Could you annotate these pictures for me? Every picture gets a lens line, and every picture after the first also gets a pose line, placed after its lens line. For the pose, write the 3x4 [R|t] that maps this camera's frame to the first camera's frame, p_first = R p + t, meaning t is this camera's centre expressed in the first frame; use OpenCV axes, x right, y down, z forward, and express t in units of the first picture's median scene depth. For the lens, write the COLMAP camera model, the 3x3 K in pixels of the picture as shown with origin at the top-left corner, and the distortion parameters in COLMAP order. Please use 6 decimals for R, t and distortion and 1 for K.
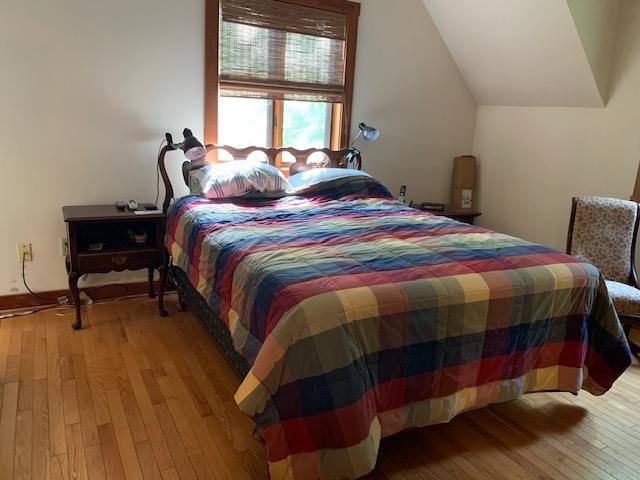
lens RADIAL K [[487.3, 0, 324.1], [0, 487.3, 238.5], [0, 0, 1]] dist [0.064687, -0.109589]
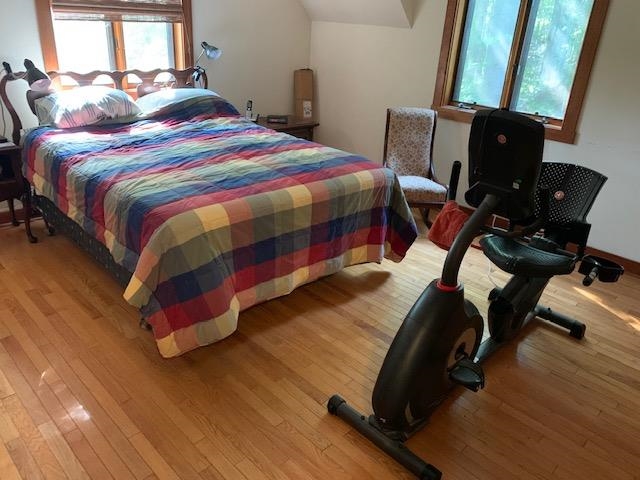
lens RADIAL K [[487.3, 0, 324.1], [0, 487.3, 238.5], [0, 0, 1]] dist [0.064687, -0.109589]
pose [[0.959188, -0.111433, 0.259888, 0.006177], [0.056505, 0.976074, 0.209966, -0.052467], [-0.277067, -0.186712, 0.942535, -0.253301]]
